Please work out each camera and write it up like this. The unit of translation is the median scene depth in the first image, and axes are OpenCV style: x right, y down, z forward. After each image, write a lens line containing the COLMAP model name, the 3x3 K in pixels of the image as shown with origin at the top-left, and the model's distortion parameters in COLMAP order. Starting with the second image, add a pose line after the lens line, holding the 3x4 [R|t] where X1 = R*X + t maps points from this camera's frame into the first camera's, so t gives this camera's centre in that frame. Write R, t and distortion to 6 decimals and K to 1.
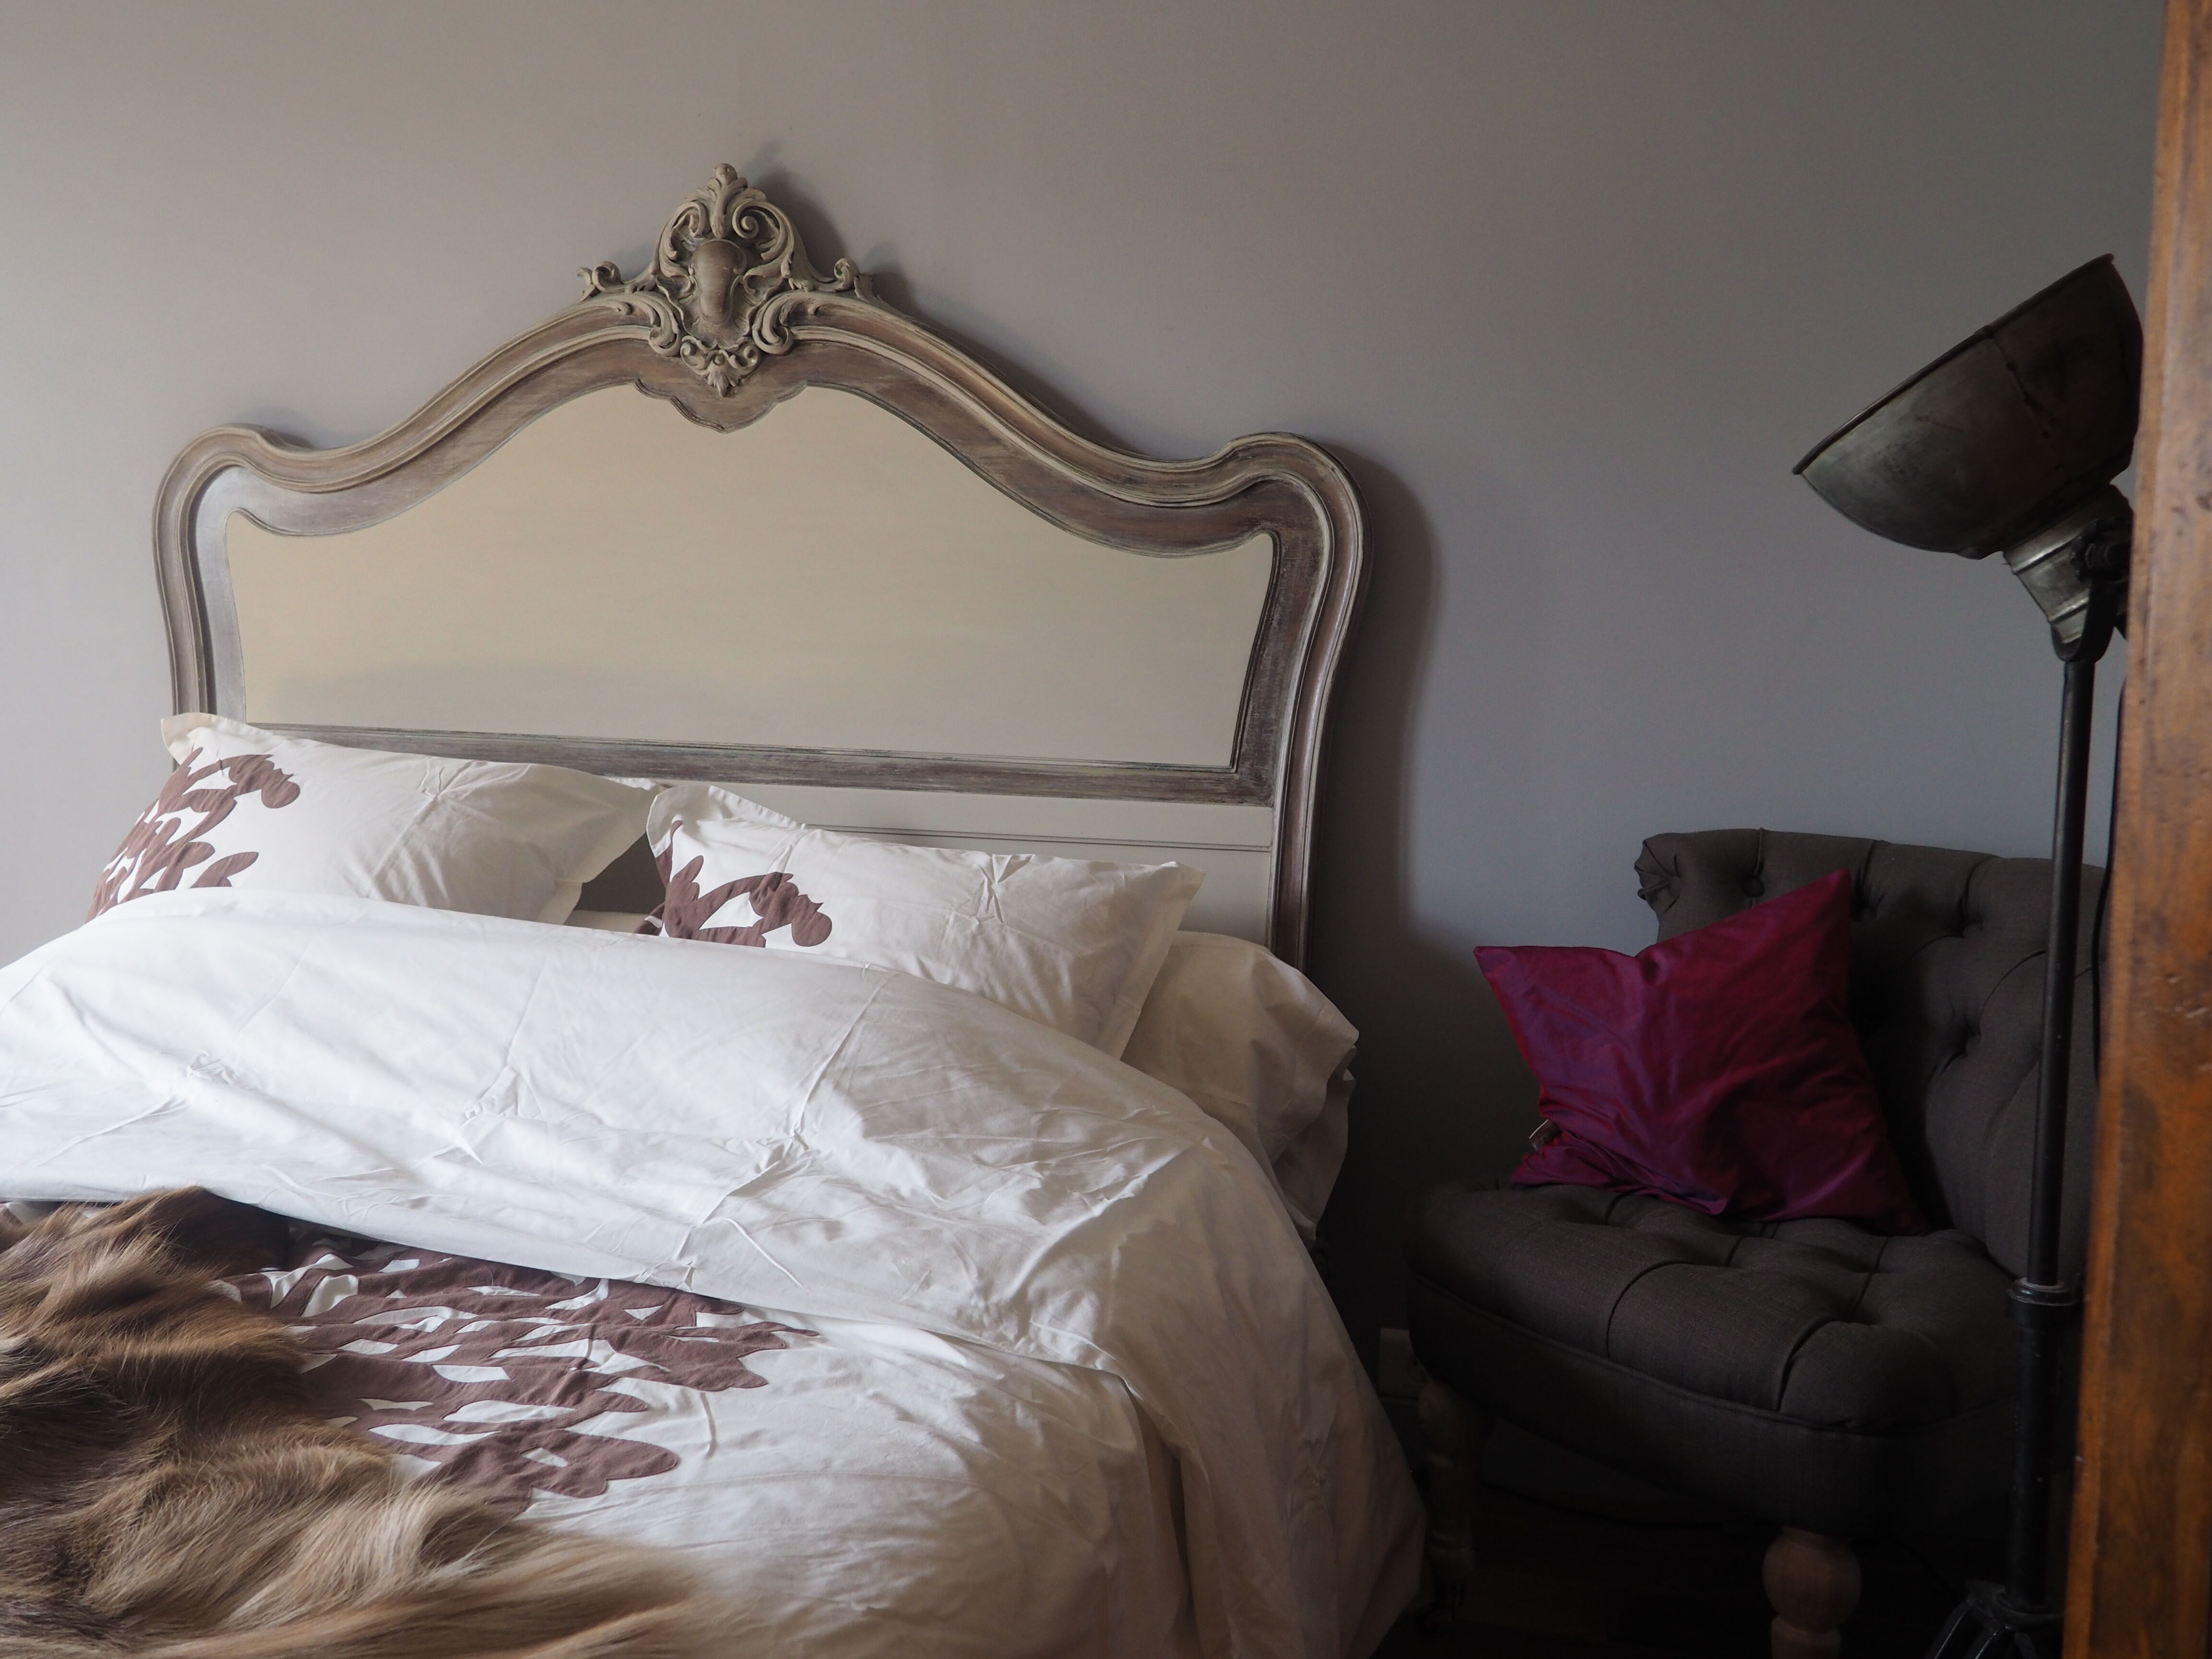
lens RADIAL K [[2037.6, 0, 1092.0], [0, 2037.6, 827.6], [0, 0, 1]] dist [-0.004104, 0.000000]
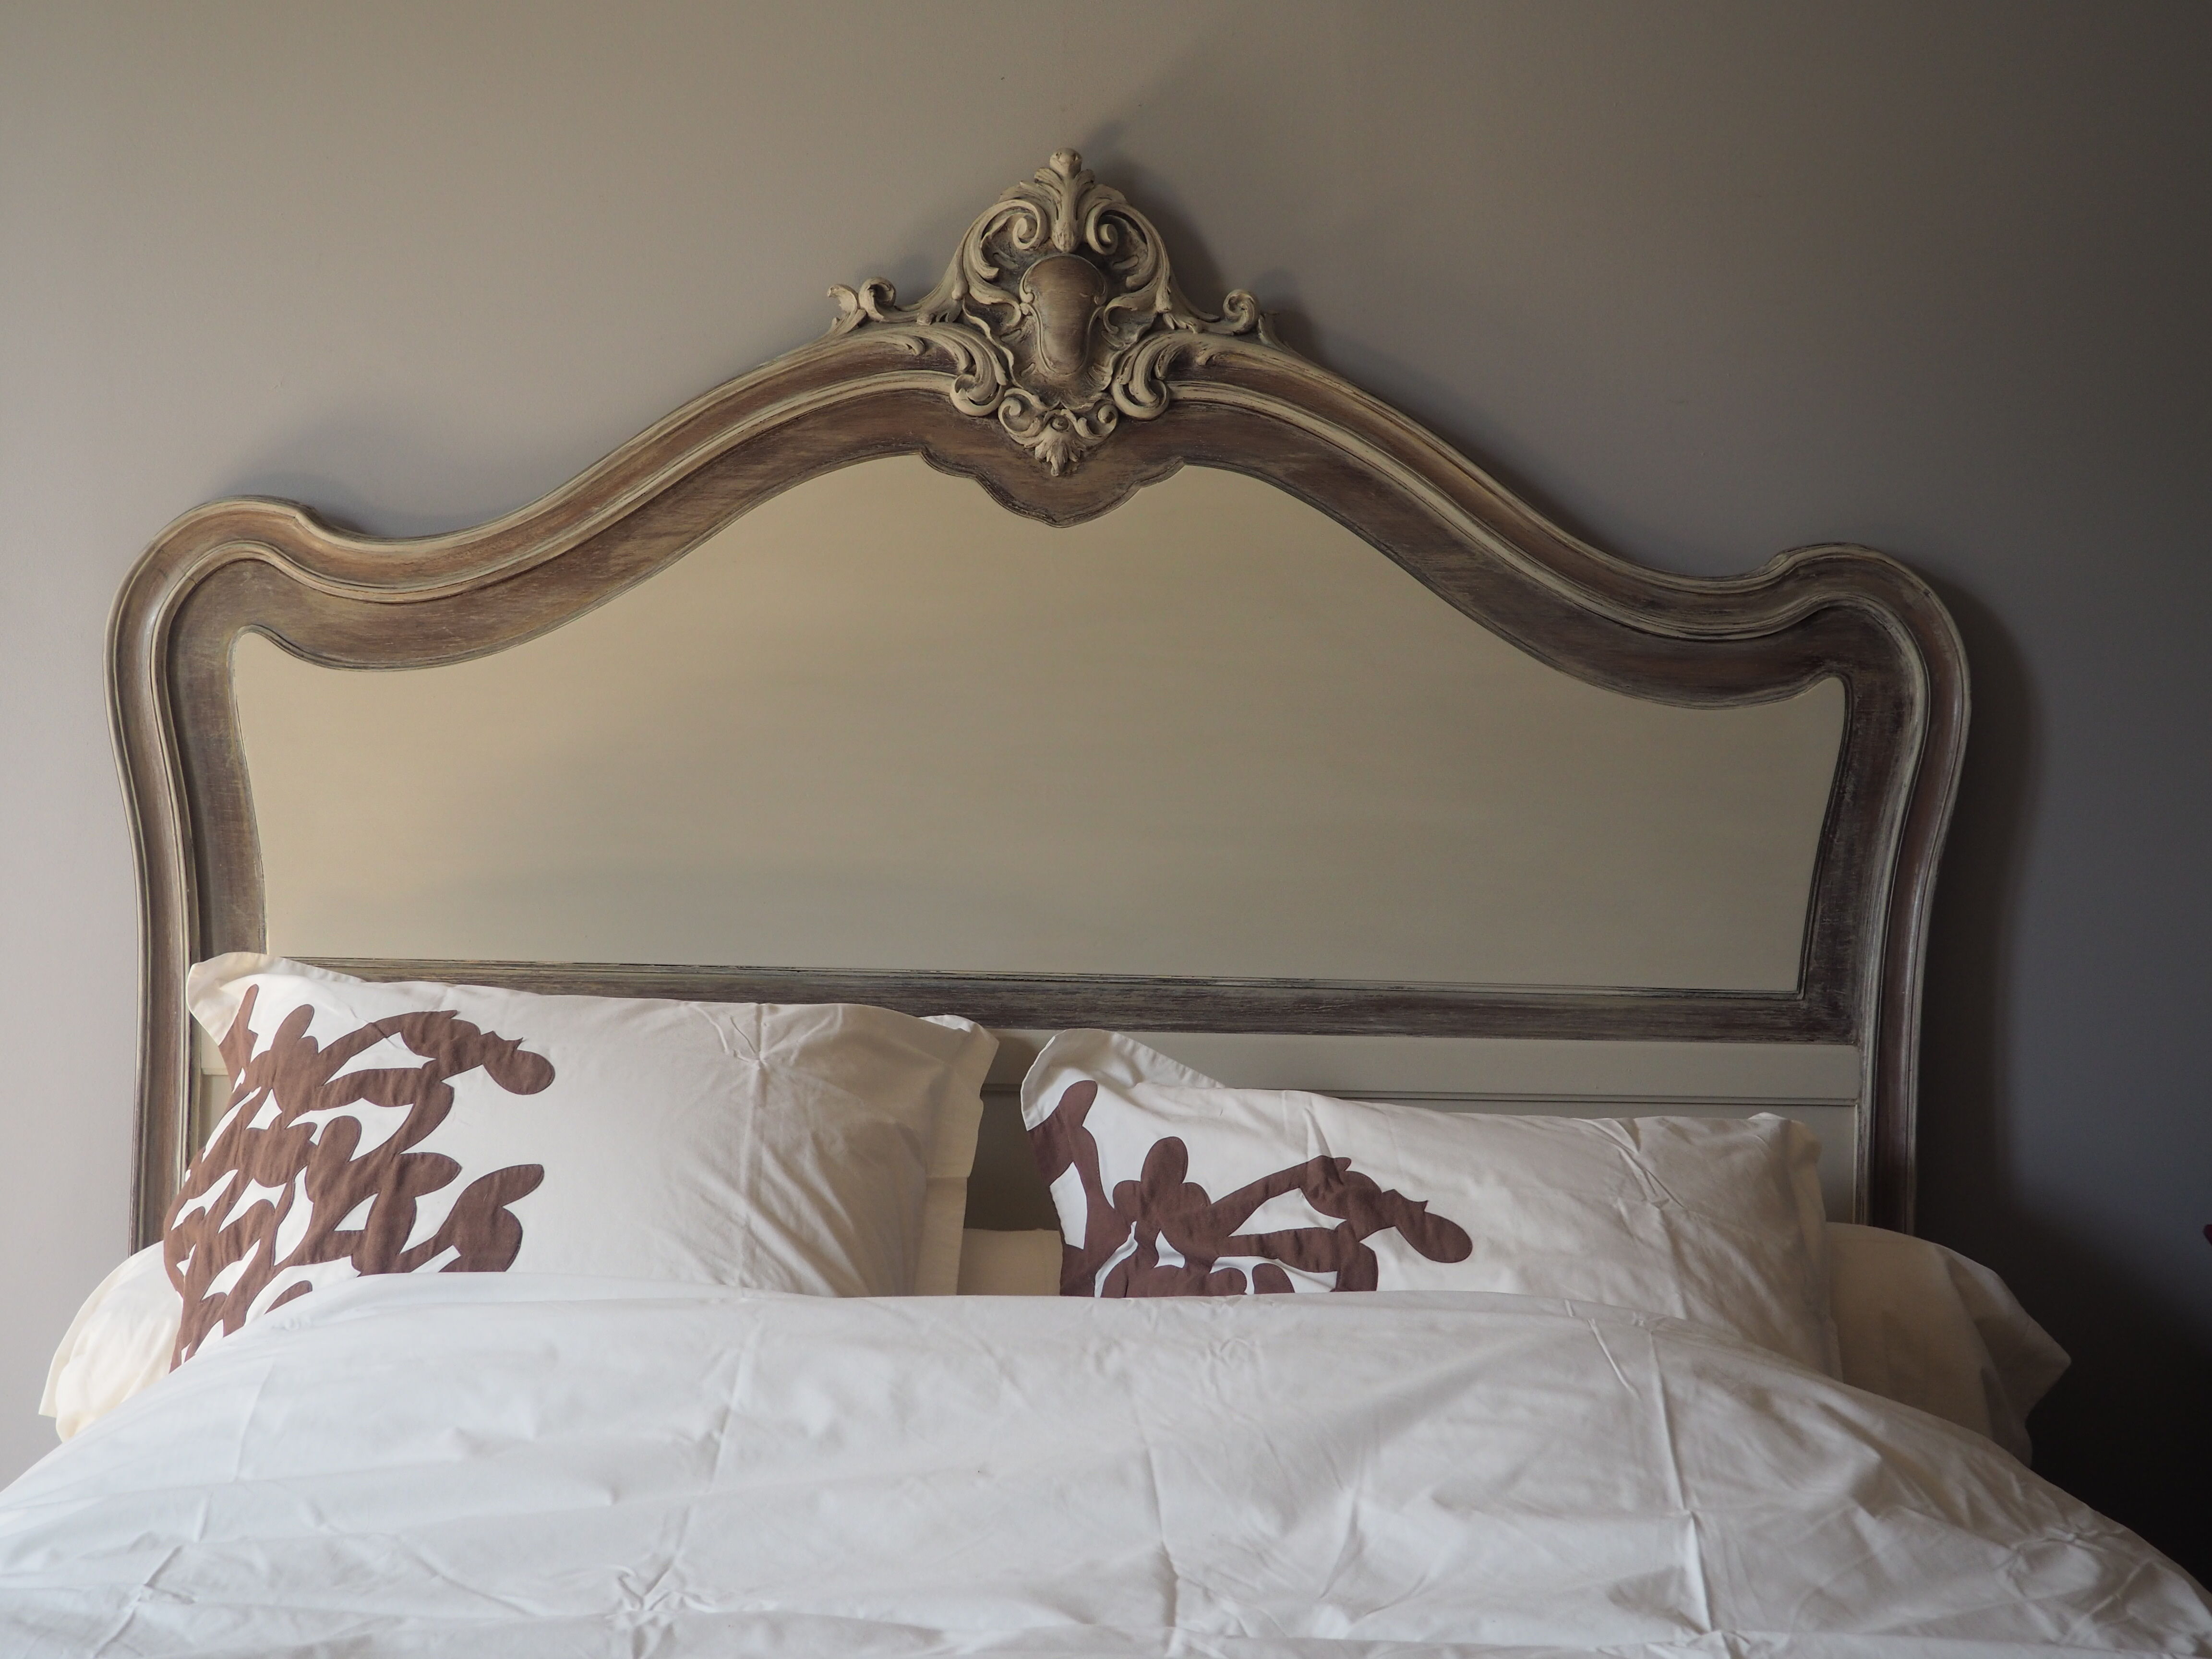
lens RADIAL K [[2719.1, 0, 1096.1], [0, 2719.1, 827.9], [0, 0, 1]] dist [0.021537, 0.000000]
pose [[0.964673, -0.007789, 0.263334, -0.431425], [0.029902, 0.996341, -0.080070, -0.017533], [-0.261747, 0.085115, 0.961376, 0.117185]]
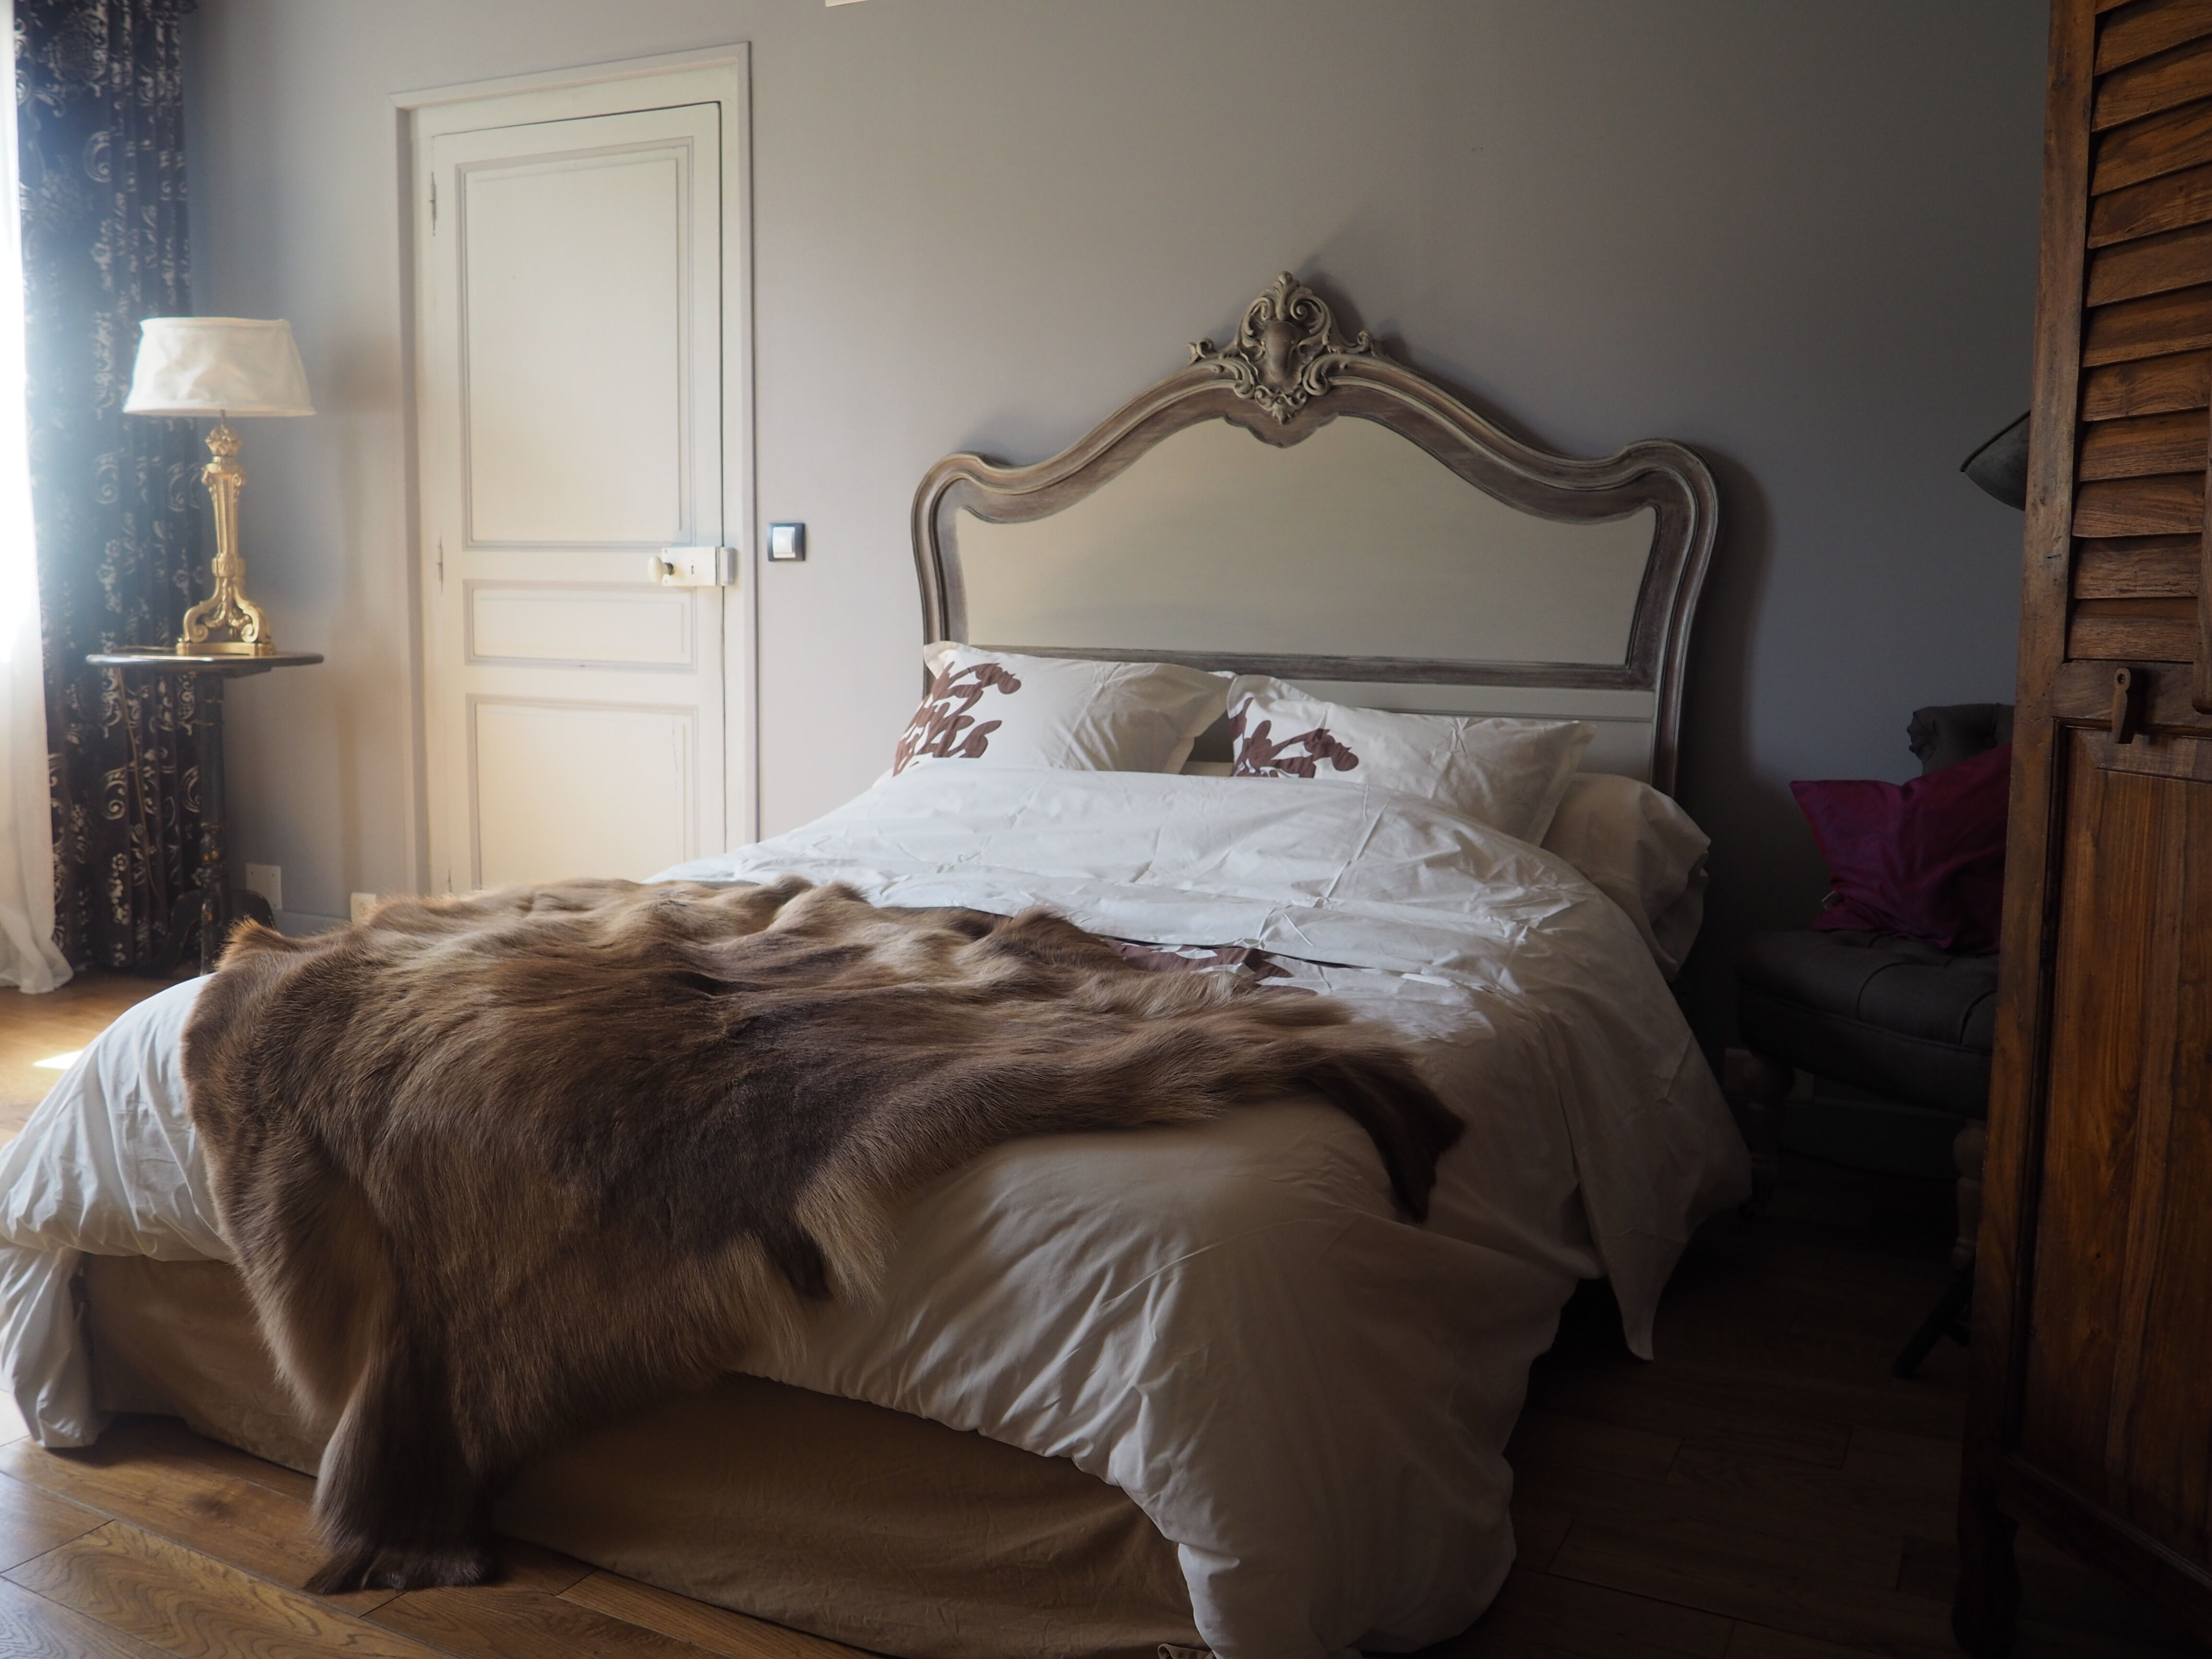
lens RADIAL K [[1856.0, 0, 1107.0], [0, 1856.0, 827.8], [0, 0, 1]] dist [-0.058984, 0.028815]
pose [[0.977338, 0.009591, -0.211469, -0.015319], [-0.003145, 0.999521, 0.030798, 0.048259], [0.211663, -0.029435, 0.976899, -0.396403]]
